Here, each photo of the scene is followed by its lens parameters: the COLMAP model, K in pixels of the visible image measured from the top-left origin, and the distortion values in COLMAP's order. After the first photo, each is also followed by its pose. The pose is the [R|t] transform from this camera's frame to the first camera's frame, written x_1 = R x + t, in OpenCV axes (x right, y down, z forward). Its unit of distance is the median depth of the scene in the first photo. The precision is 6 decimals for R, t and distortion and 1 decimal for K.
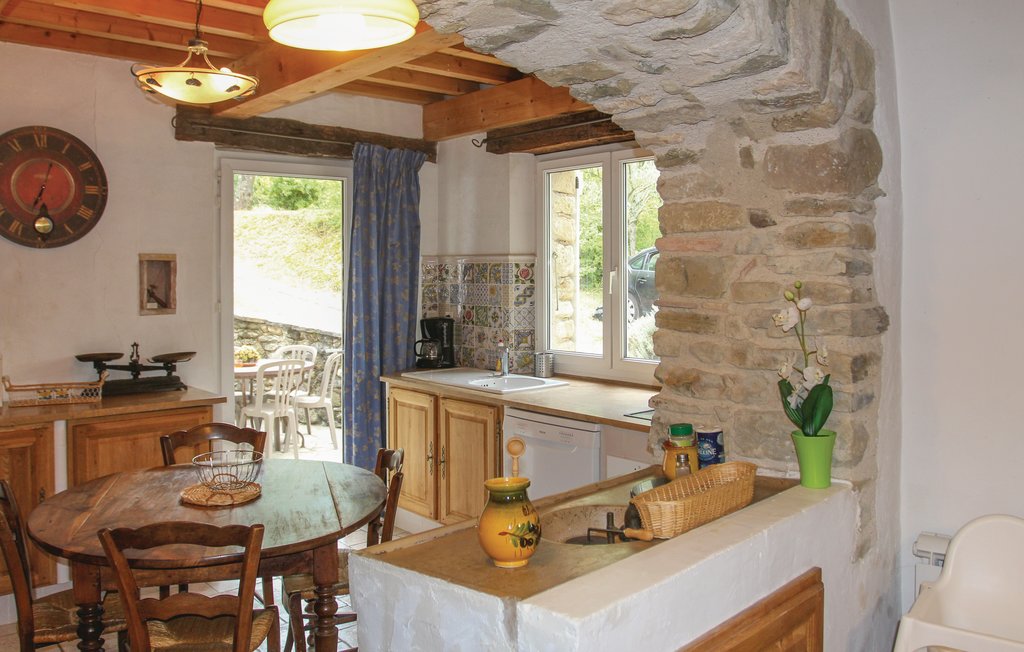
lens RADIAL K [[823.8, 0, 511.4], [0, 823.8, 324.0], [0, 0, 1]] dist [0.001329, -0.000031]
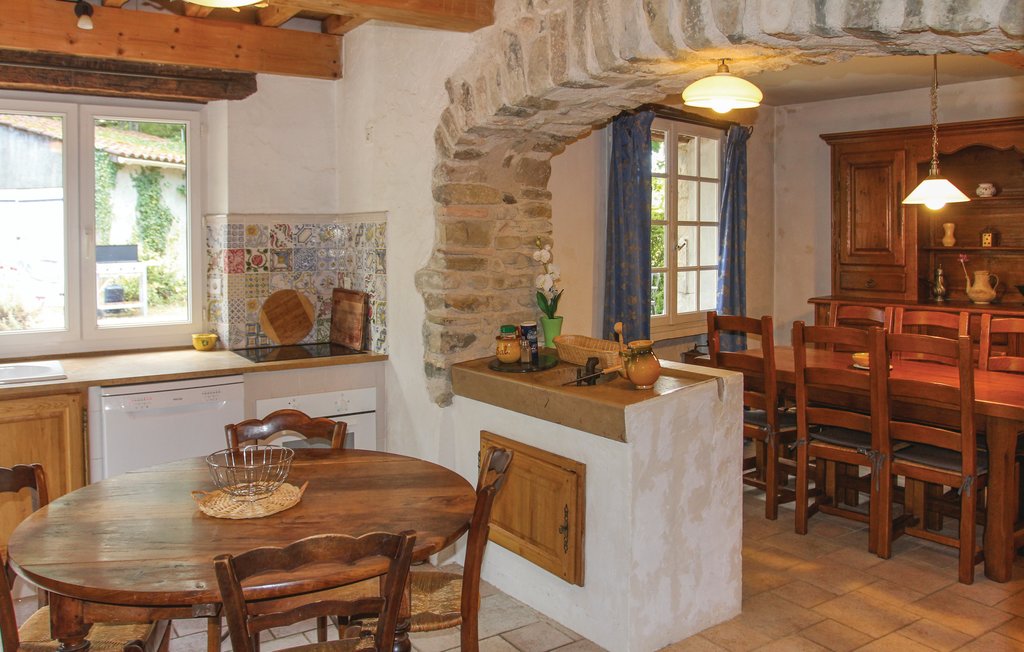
lens RADIAL K [[879.7, 0, 511.1], [0, 879.7, 326.4], [0, 0, 1]] dist [-0.012612, -0.002403]
pose [[0.130290, -0.098183, 0.986602, -1.414735], [0.073670, 0.993293, 0.089120, -0.026864], [-0.988735, 0.061071, 0.136650, 0.725316]]
